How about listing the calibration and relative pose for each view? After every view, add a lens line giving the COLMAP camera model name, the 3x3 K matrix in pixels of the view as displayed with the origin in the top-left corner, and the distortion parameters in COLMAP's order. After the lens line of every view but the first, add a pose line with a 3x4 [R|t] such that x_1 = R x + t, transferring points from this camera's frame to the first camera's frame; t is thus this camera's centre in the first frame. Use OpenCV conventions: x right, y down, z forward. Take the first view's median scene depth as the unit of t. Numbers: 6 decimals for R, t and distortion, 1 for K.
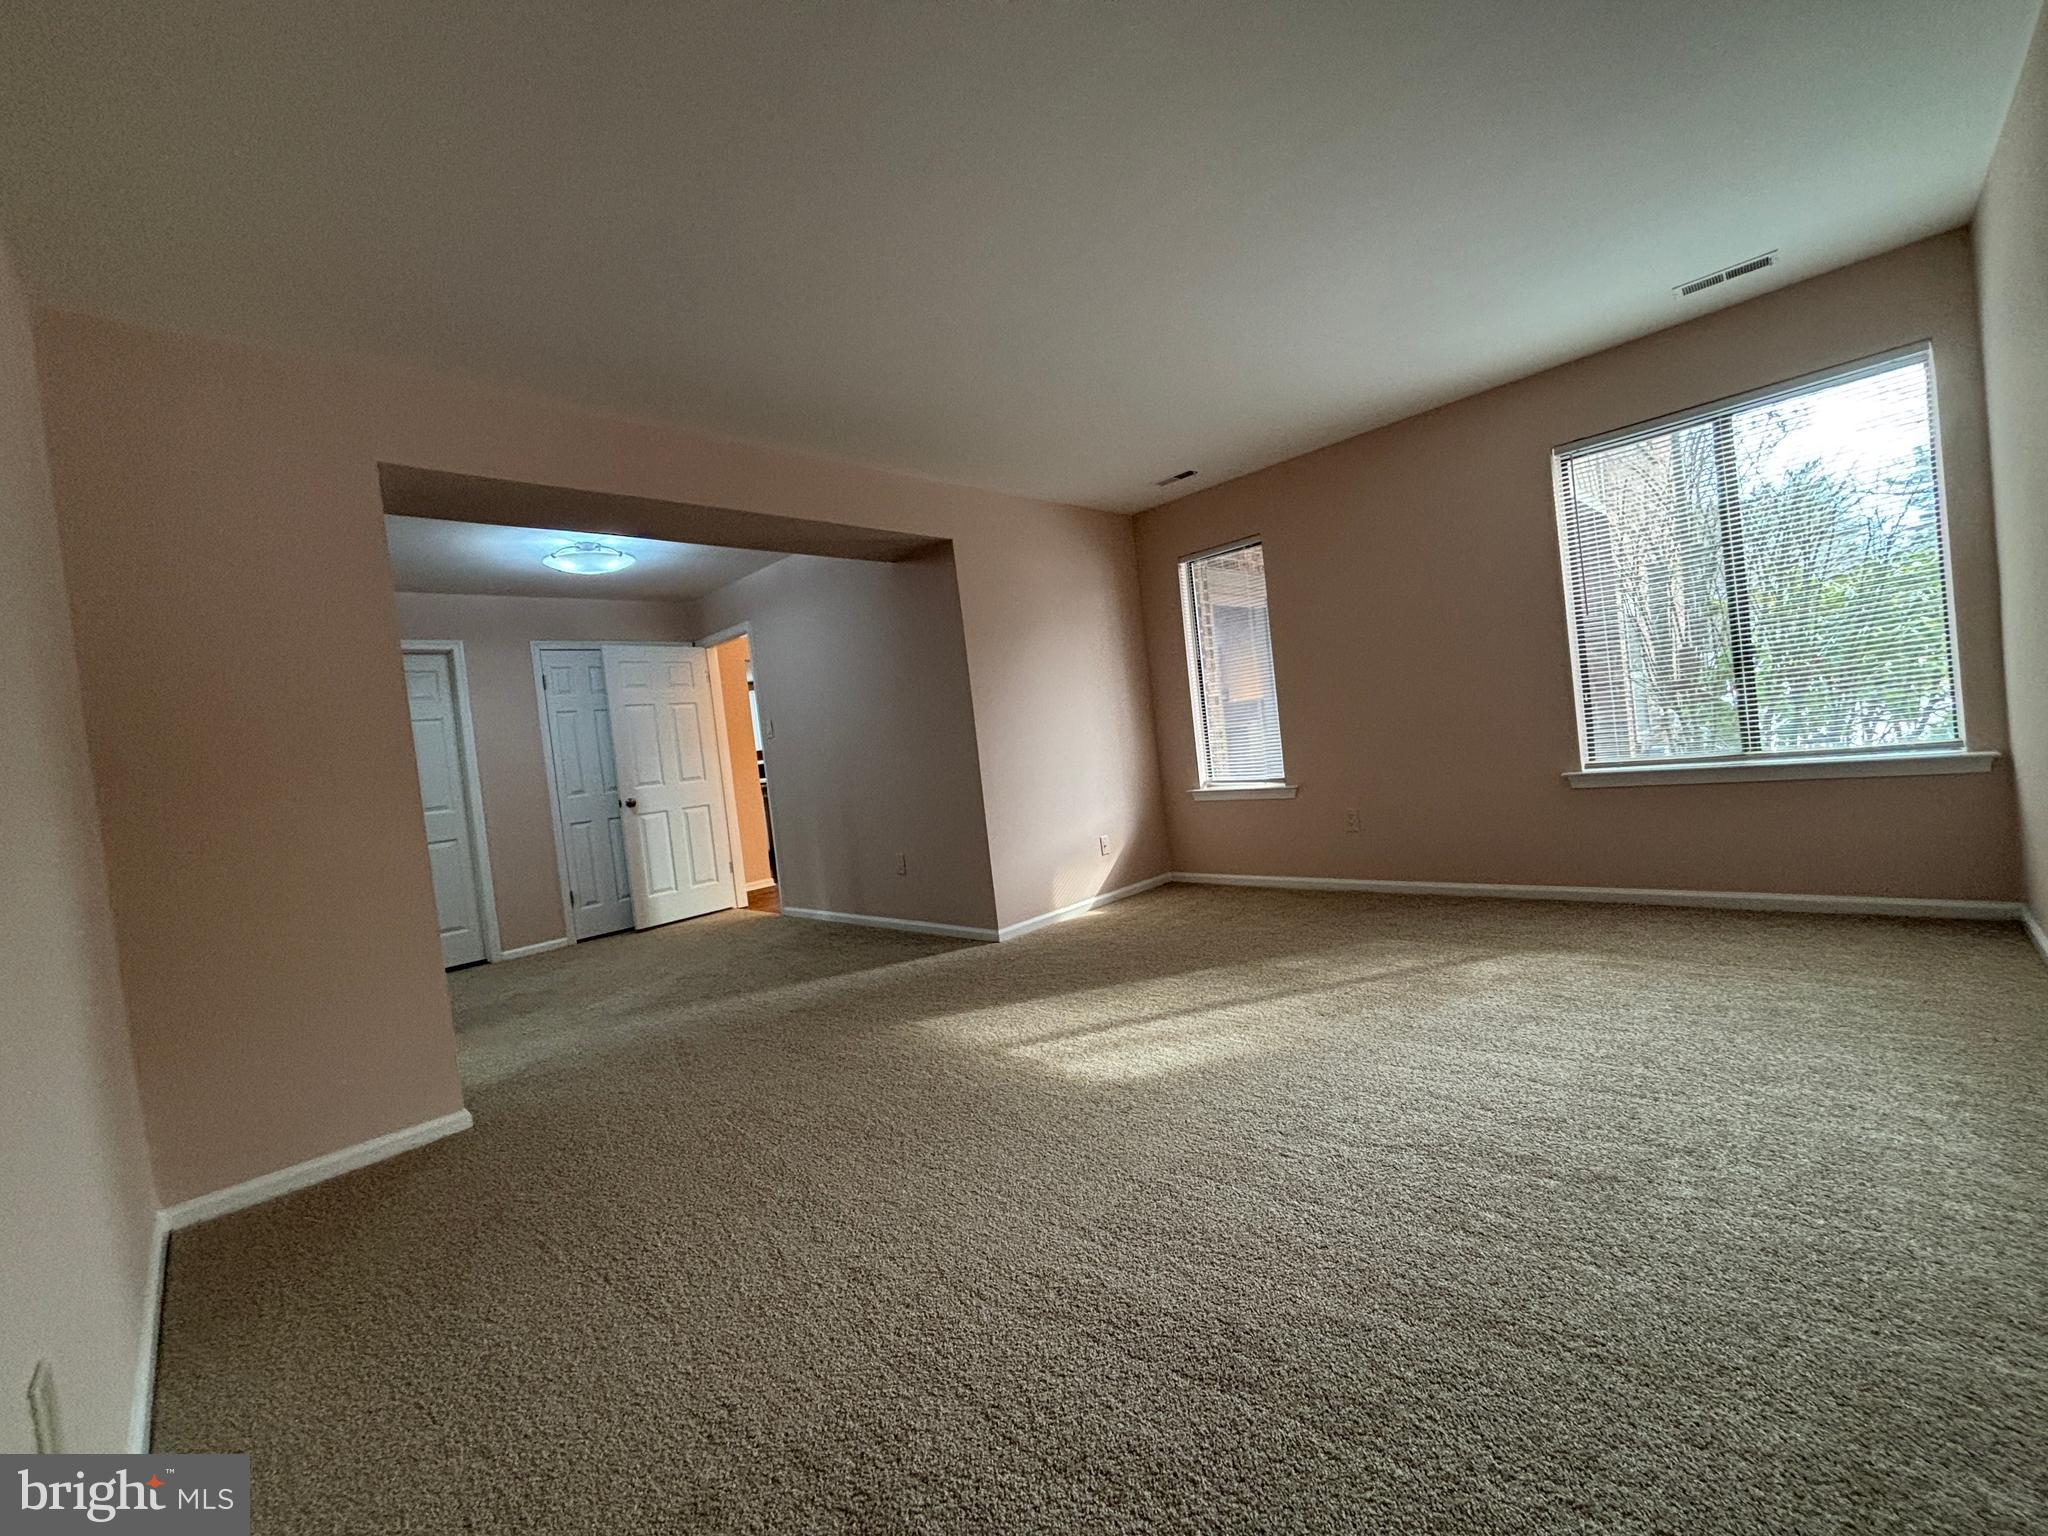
lens RADIAL K [[825.0, 0, 1027.3], [0, 825.0, 766.9], [0, 0, 1]] dist [0.003033, 0.000042]
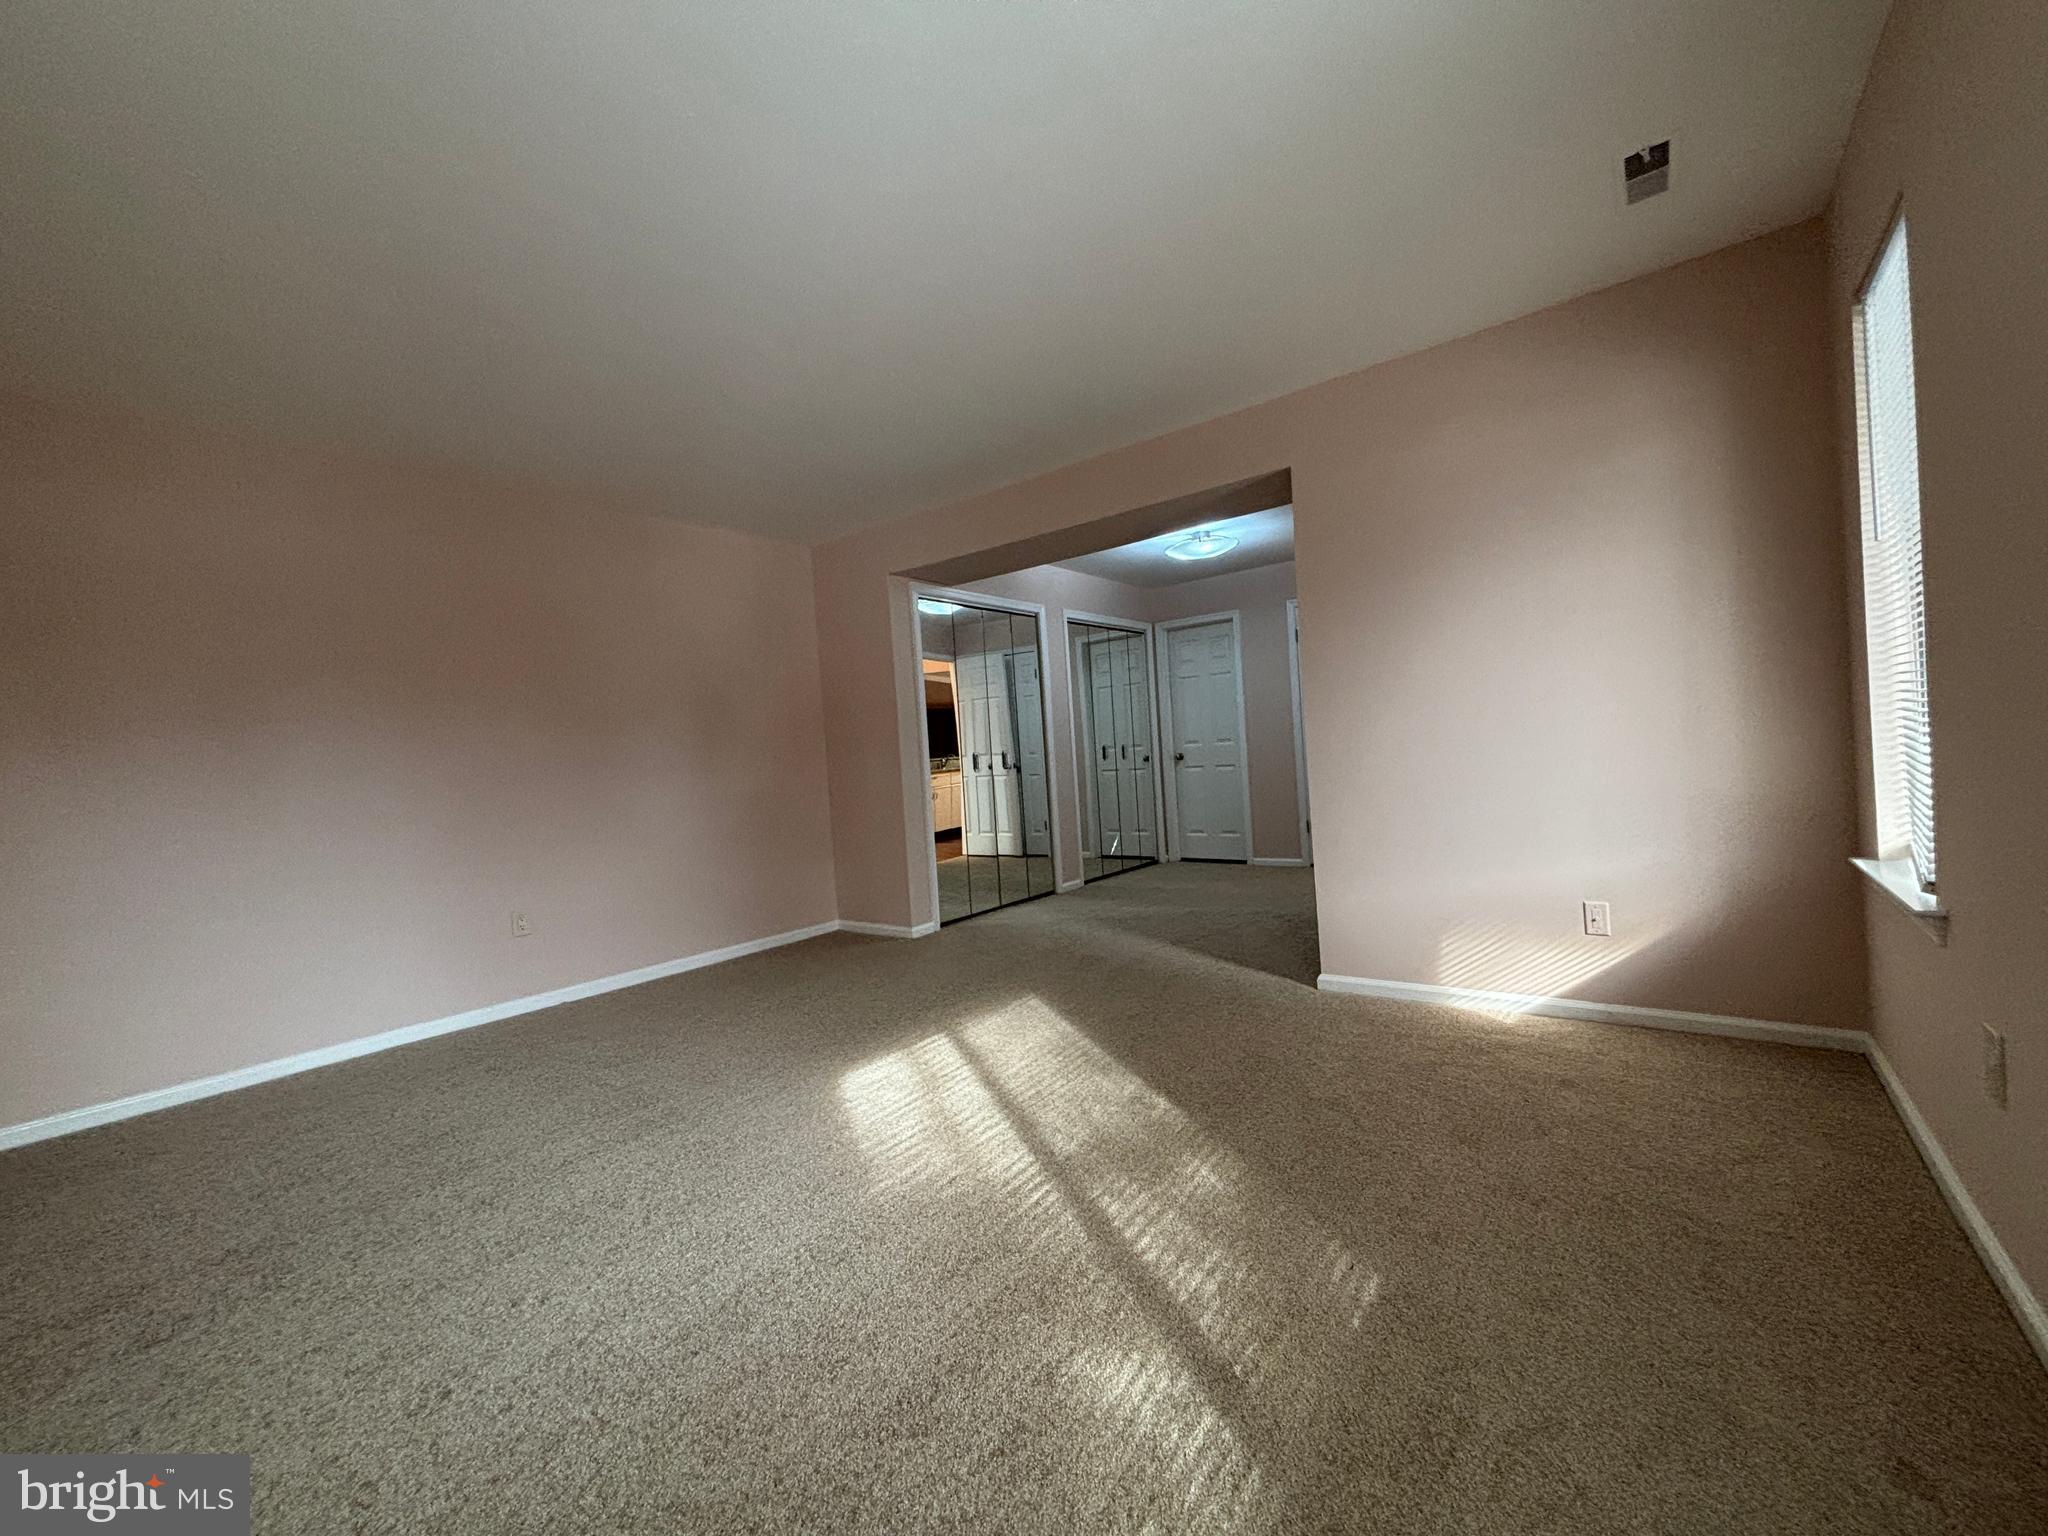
lens RADIAL K [[821.1, 0, 1025.7], [0, 821.1, 764.0], [0, 0, 1]] dist [0.000172, 0.000238]
pose [[0.128457, 0.119877, -0.984443, 0.662413], [0.021503, 0.992097, 0.123614, -0.097786], [0.991482, -0.037047, 0.124864, 0.632737]]
